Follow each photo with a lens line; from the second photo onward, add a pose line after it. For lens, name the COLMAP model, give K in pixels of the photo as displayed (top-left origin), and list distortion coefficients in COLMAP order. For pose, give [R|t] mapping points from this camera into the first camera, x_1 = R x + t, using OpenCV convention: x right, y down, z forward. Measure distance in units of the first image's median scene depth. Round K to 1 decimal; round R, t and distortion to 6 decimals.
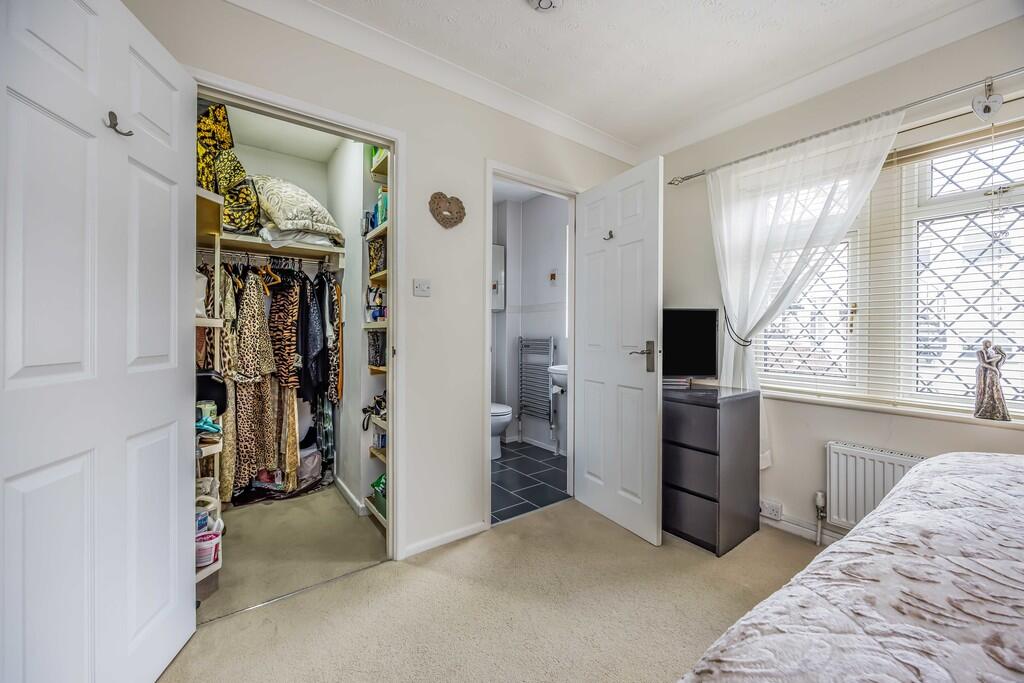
lens RADIAL K [[396.6, 0, 512.1], [0, 396.6, 336.3], [0, 0, 1]] dist [-0.002263, -0.000112]
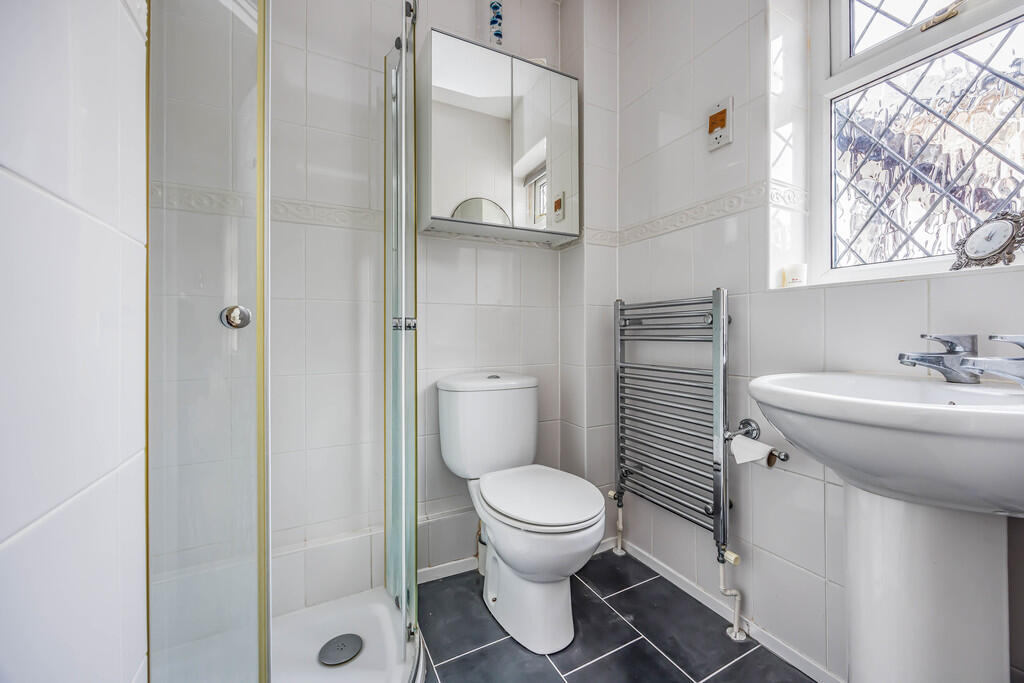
lens RADIAL K [[396.6, 0, 516.5], [0, 396.6, 338.3], [0, 0, 1]] dist [-0.002263, -0.000112]
pose [[0.984391, -0.005673, -0.175901, -0.012983], [0.005085, 0.999980, -0.003796, 0.044731], [0.175919, 0.002842, 0.984401, 0.629947]]
